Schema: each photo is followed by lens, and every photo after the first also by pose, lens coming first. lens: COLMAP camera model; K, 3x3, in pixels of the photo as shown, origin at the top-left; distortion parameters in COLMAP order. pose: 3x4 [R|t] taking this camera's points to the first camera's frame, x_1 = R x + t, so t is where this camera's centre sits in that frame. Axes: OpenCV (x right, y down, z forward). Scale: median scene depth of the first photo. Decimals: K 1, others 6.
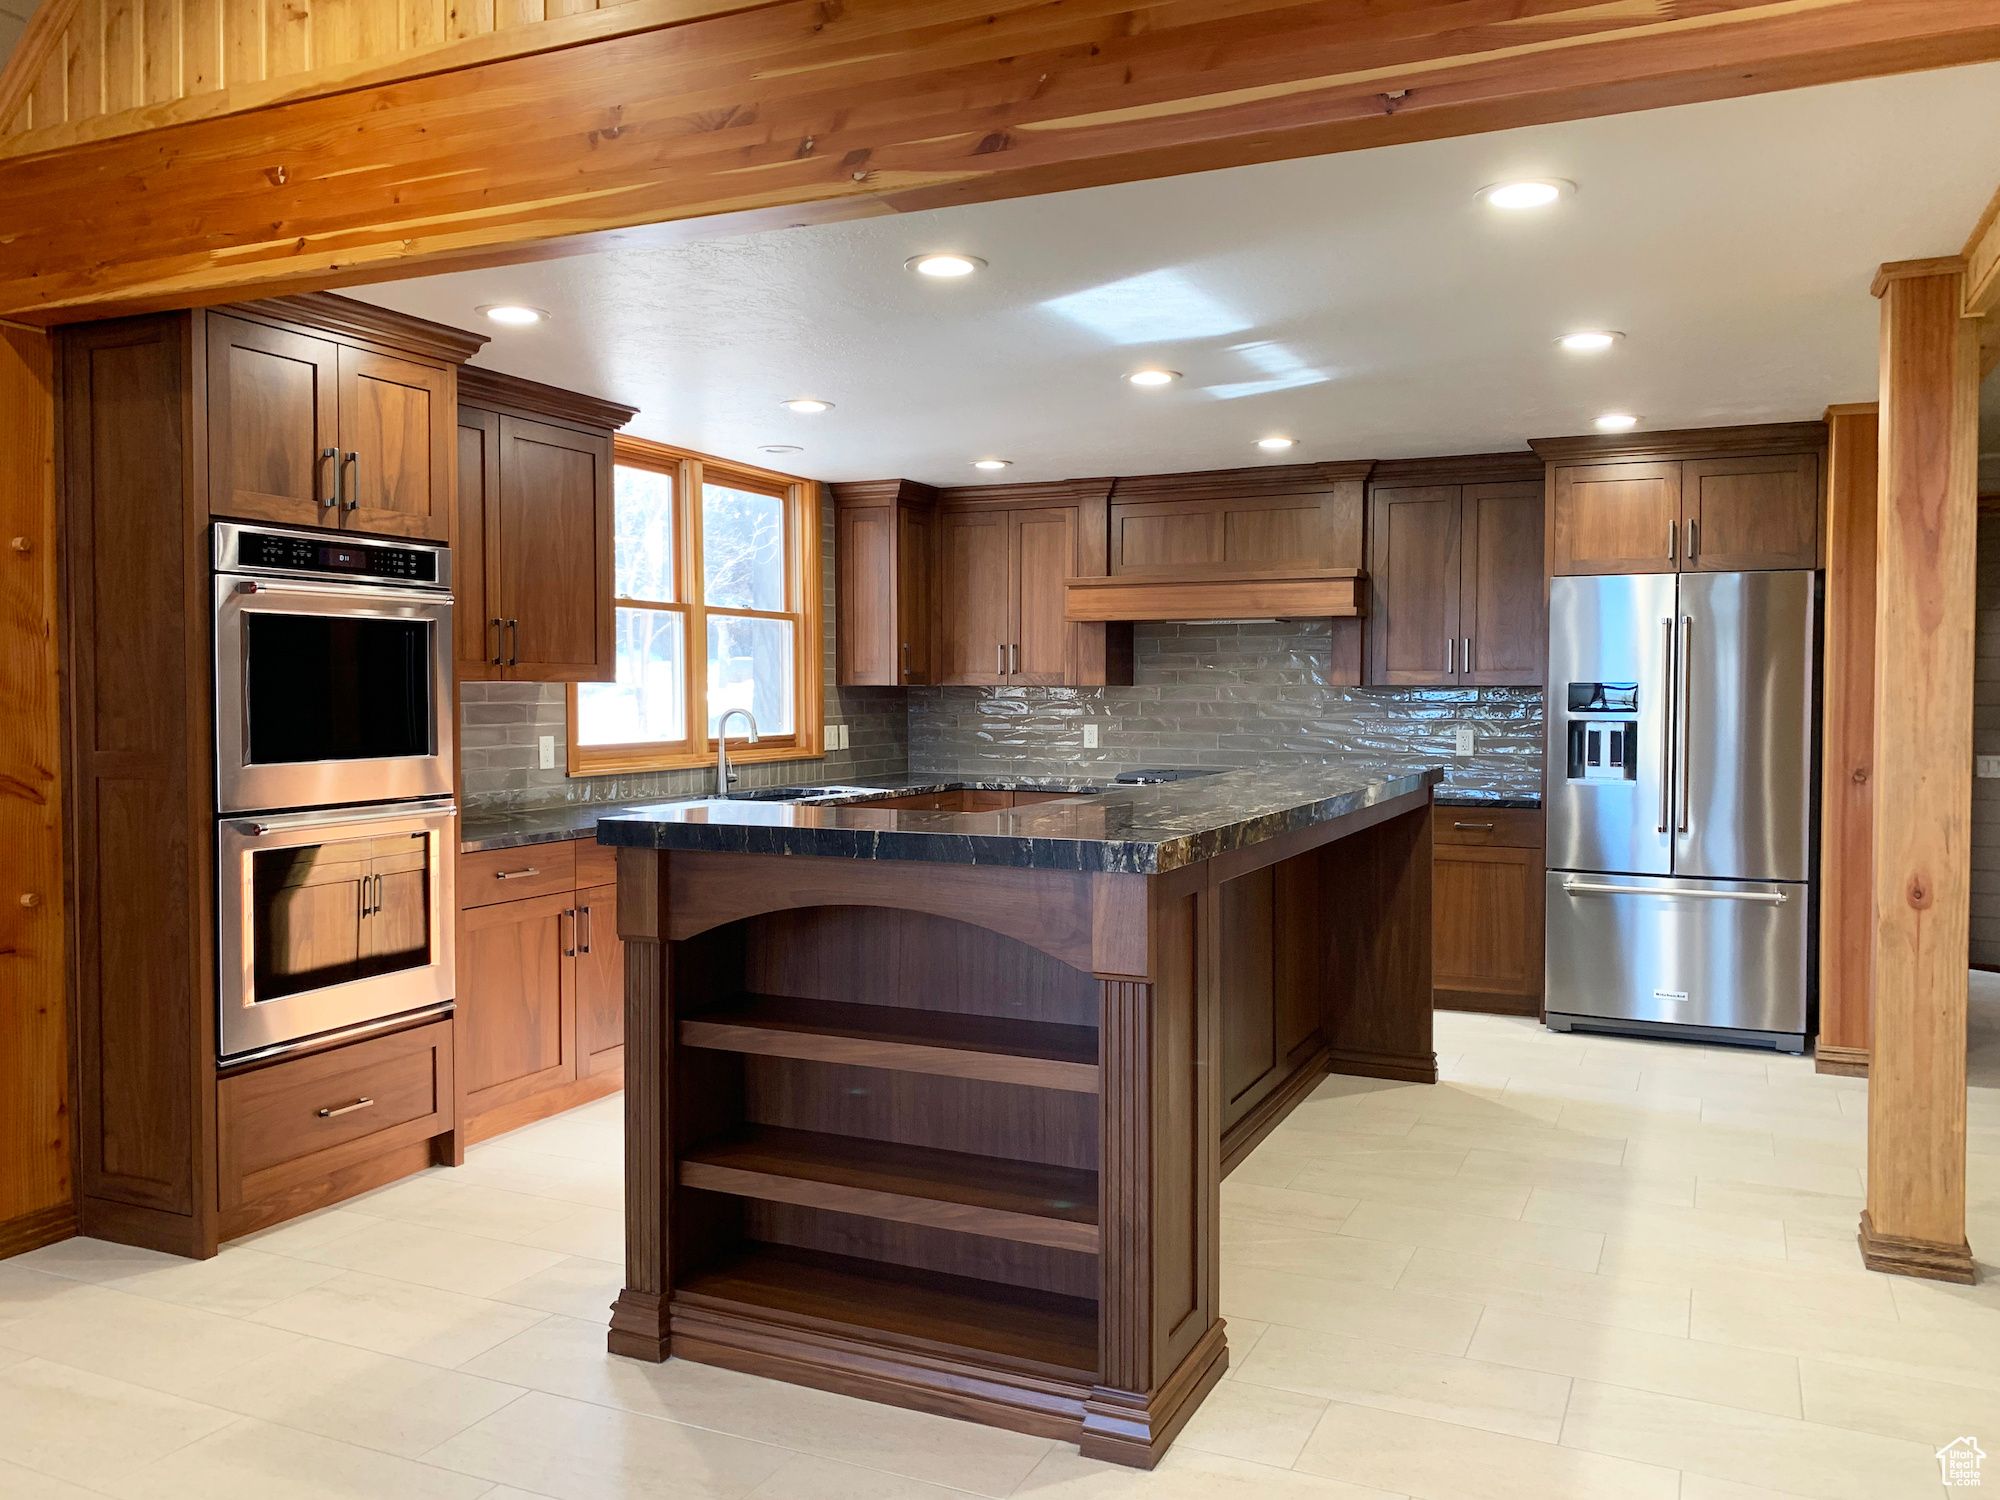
lens RADIAL K [[1537.7, 0, 1005.9], [0, 1537.7, 736.3], [0, 0, 1]] dist [0.001572, -0.008203]
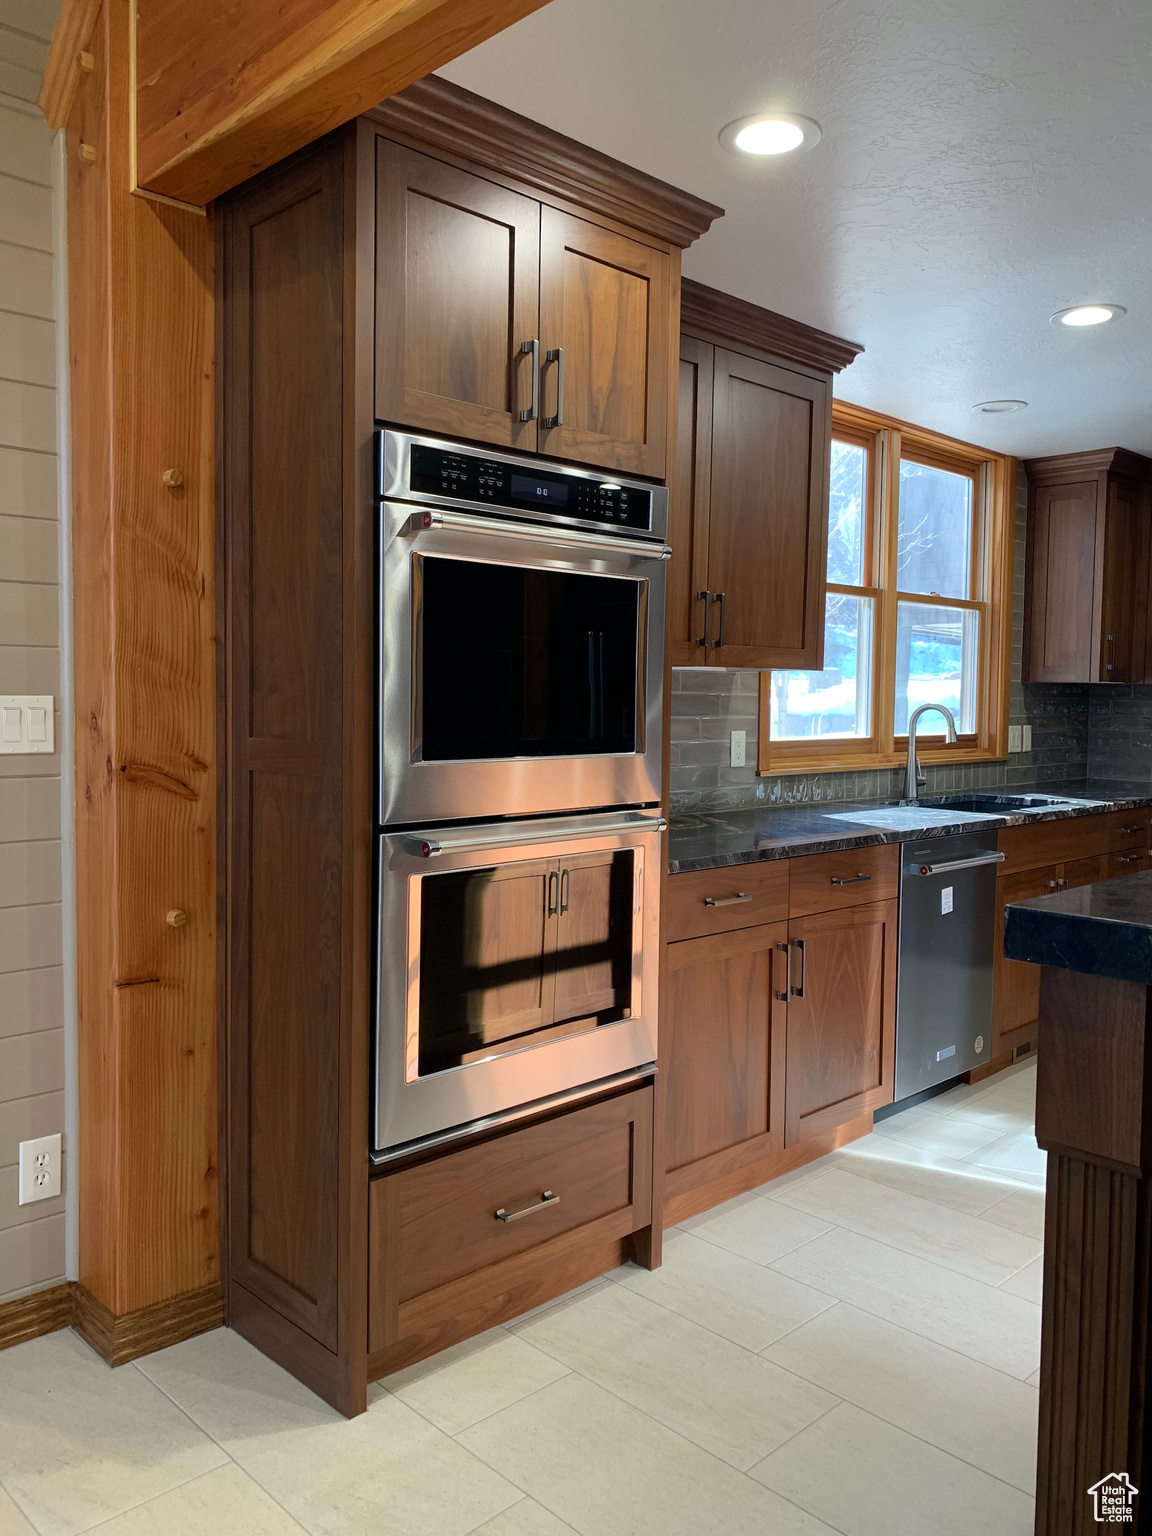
lens RADIAL K [[1181.0, 0, 576.0], [0, 1181.0, 768.0], [0, 0, 1]] dist [0.001572, -0.008203]
pose [[0.932280, 0.035697, -0.359972, -0.196393], [-0.024681, 0.999077, 0.035154, -0.000238], [0.360895, -0.023889, 0.932300, 0.451111]]
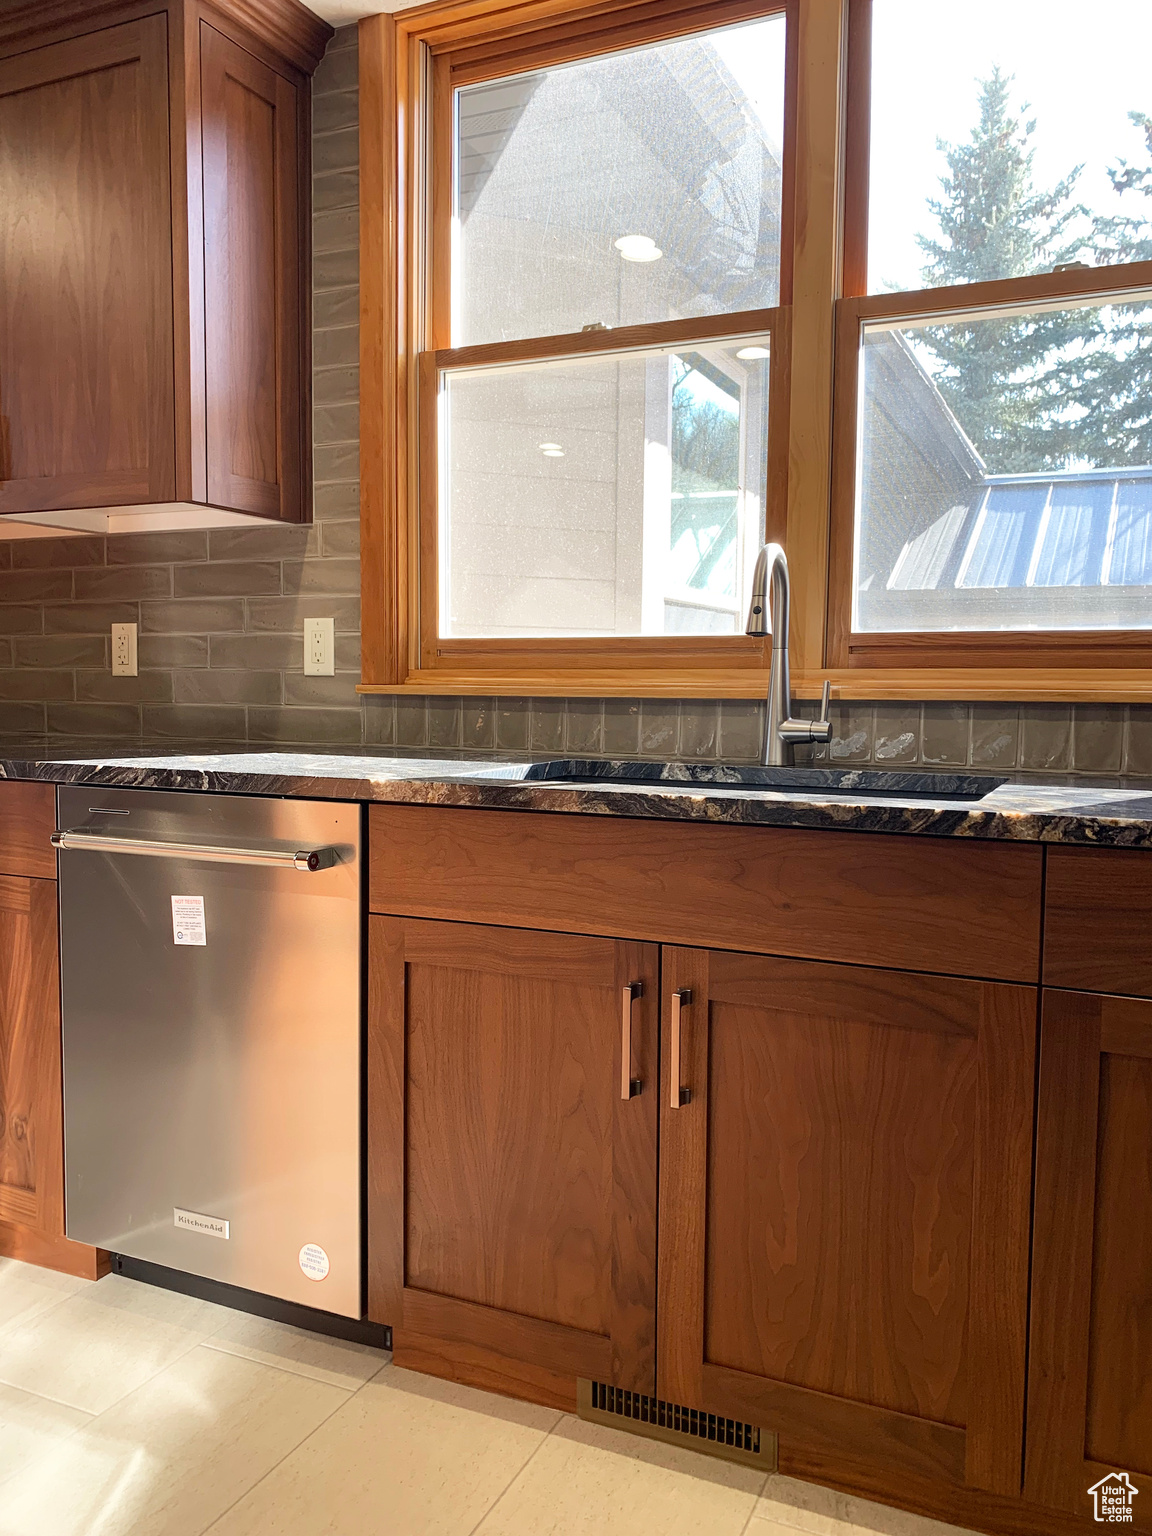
lens RADIAL K [[1215.0, 0, 576.0], [0, 1215.0, 768.0], [0, 0, 1]] dist [-0.004585, -0.003104]
pose [[-0.002395, 0.068027, -0.997681, 0.224270], [-0.040668, 0.996852, 0.068068, 0.030627], [0.999170, 0.040736, 0.000380, 1.582745]]
